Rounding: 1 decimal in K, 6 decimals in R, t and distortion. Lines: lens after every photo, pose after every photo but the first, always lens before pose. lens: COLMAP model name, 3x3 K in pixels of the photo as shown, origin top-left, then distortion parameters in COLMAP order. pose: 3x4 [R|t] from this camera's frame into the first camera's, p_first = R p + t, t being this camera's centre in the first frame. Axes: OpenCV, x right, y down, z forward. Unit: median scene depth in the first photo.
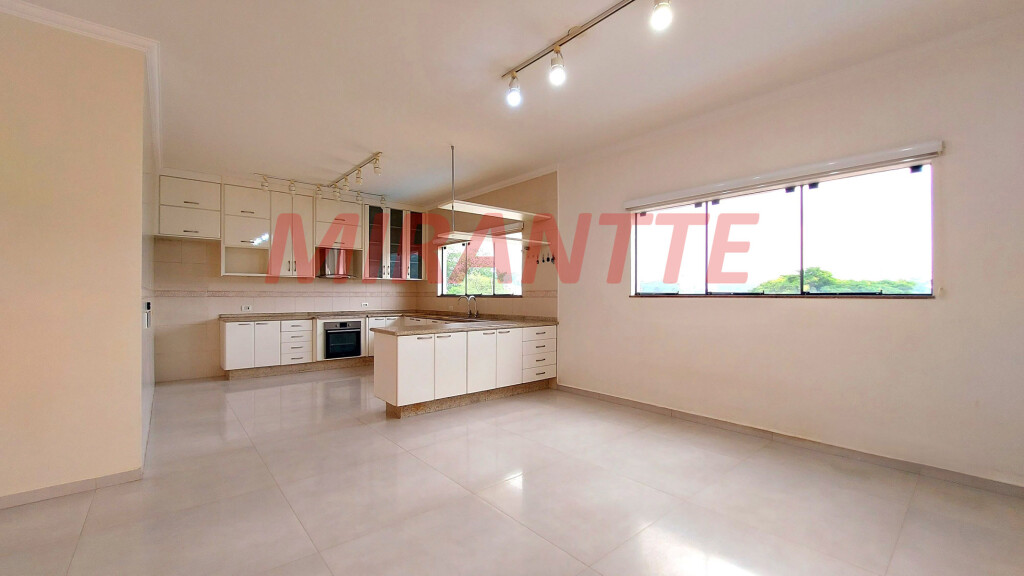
lens RADIAL K [[404.7, 0, 511.7], [0, 404.7, 295.1], [0, 0, 1]] dist [-0.016055, -0.000034]
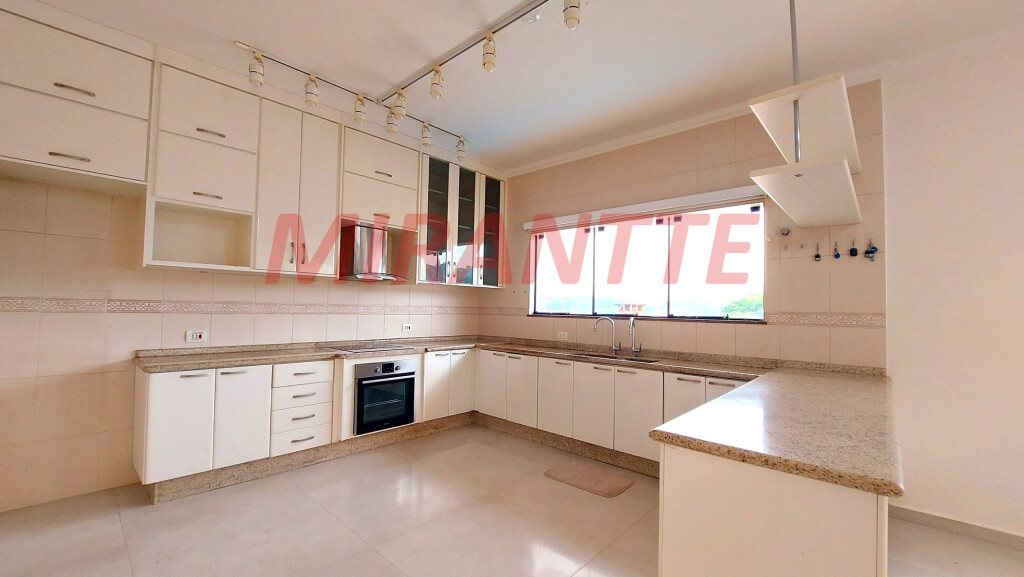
lens RADIAL K [[411.8, 0, 512.5], [0, 411.8, 294.1], [0, 0, 1]] dist [-0.014825, -0.000164]
pose [[0.993366, 0.021771, 0.112919, -0.333029], [-0.018002, 0.999250, -0.034288, -0.008665], [-0.113581, 0.032027, 0.993012, 0.459275]]
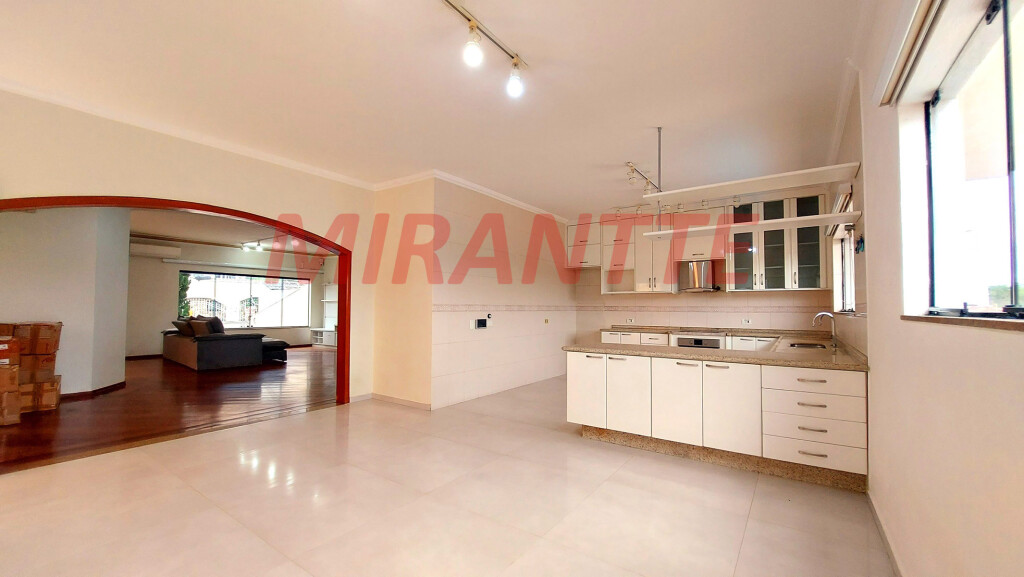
lens RADIAL K [[411.8, 0, 512.5], [0, 411.8, 294.1], [0, 0, 1]] dist [-0.014825, -0.000164]
pose [[0.248139, -0.030921, -0.968231, 0.412734], [-0.004868, 0.999438, -0.033165, -0.003540], [0.968712, 0.012943, 0.247849, 0.370472]]
